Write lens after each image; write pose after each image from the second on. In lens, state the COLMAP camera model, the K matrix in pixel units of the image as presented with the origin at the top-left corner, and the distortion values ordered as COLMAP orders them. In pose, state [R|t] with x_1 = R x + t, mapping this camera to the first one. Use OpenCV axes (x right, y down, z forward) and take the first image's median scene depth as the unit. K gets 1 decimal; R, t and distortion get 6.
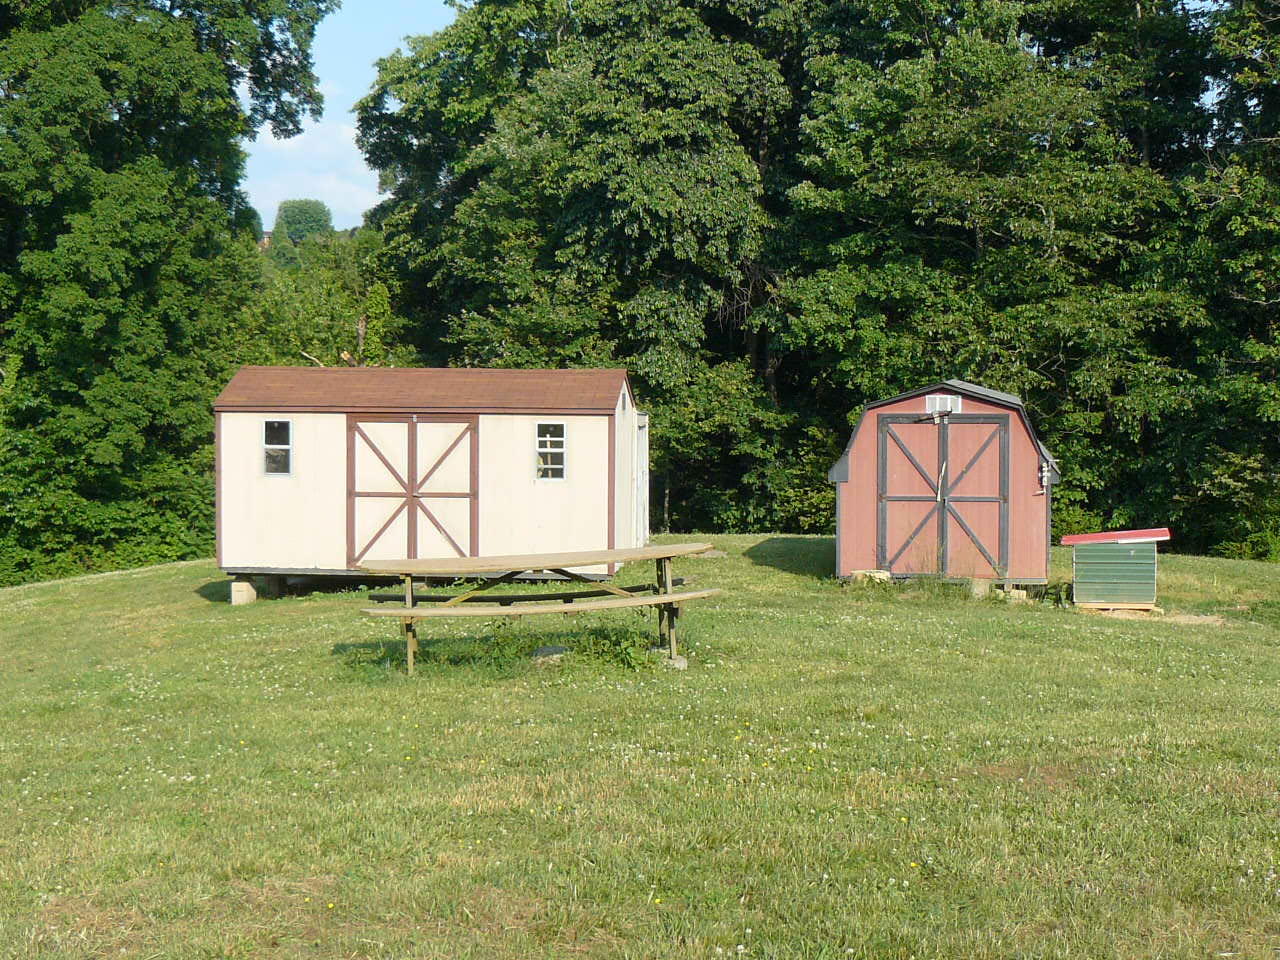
lens RADIAL K [[2144.7, 0, 641.3], [0, 2144.7, 479.5], [0, 0, 1]] dist [-0.102666, 0.000000]
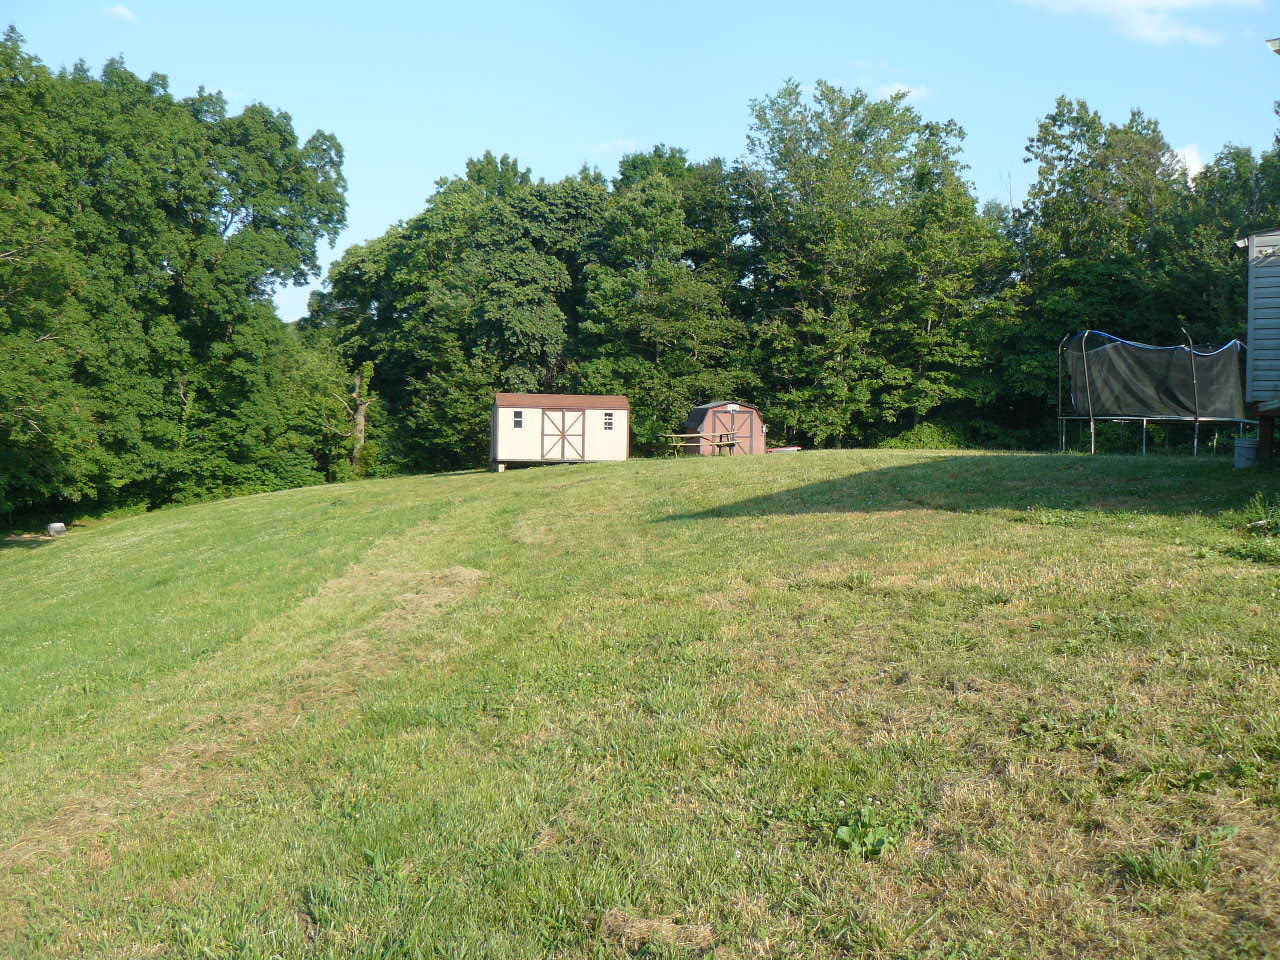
lens RADIAL K [[1377.8, 0, 639.1], [0, 1377.8, 481.3], [0, 0, 1]] dist [-0.128028, 0.000000]
pose [[0.972351, 0.000341, 0.233522, -0.214105], [0.000371, 0.999995, -0.003002, 0.036760], [-0.233522, 0.003005, 0.972347, -0.438509]]
